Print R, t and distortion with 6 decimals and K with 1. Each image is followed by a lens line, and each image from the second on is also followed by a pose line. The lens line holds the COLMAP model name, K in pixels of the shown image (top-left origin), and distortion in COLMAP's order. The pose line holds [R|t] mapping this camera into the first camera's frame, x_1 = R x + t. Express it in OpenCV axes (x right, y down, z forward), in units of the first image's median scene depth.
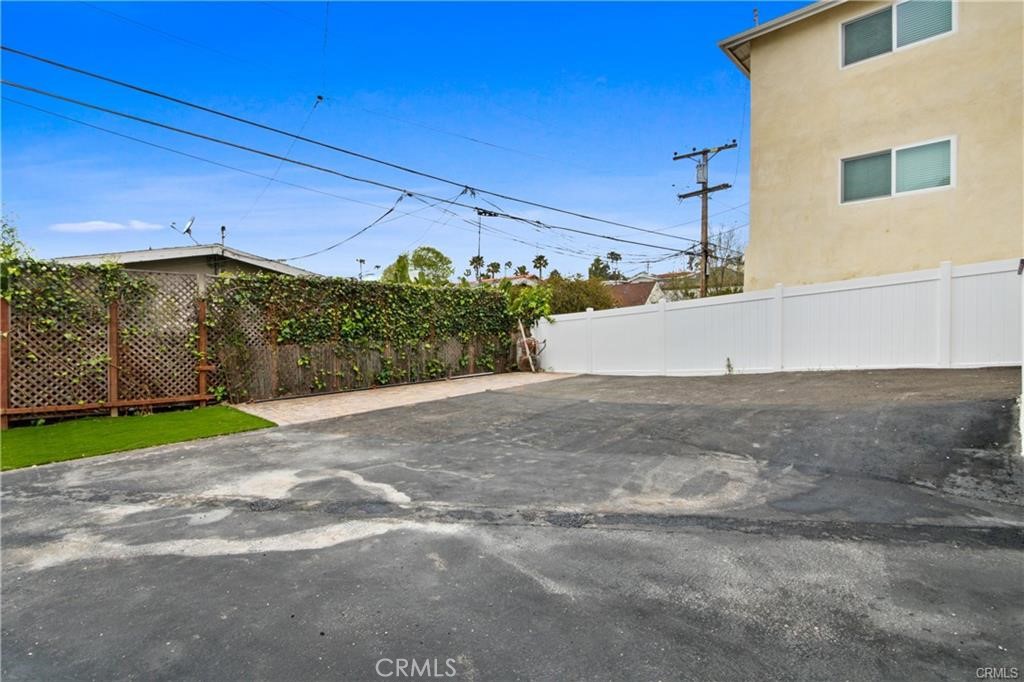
lens RADIAL K [[475.5, 0, 501.8], [0, 475.5, 334.5], [0, 0, 1]] dist [-0.018435, 0.000156]
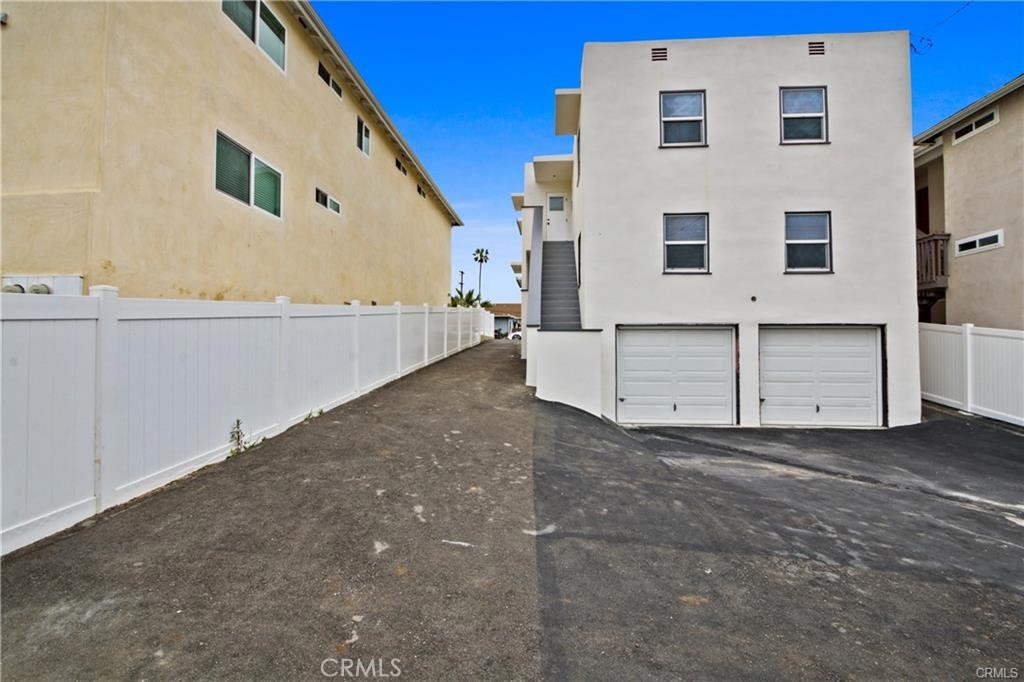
lens RADIAL K [[475.5, 0, 501.8], [0, 475.5, 334.5], [0, 0, 1]] dist [-0.018435, 0.000156]
pose [[-0.640873, 0.021774, 0.767338, -0.222577], [0.007110, 0.999723, -0.022430, -0.063616], [-0.767614, -0.008919, -0.640850, 2.099492]]
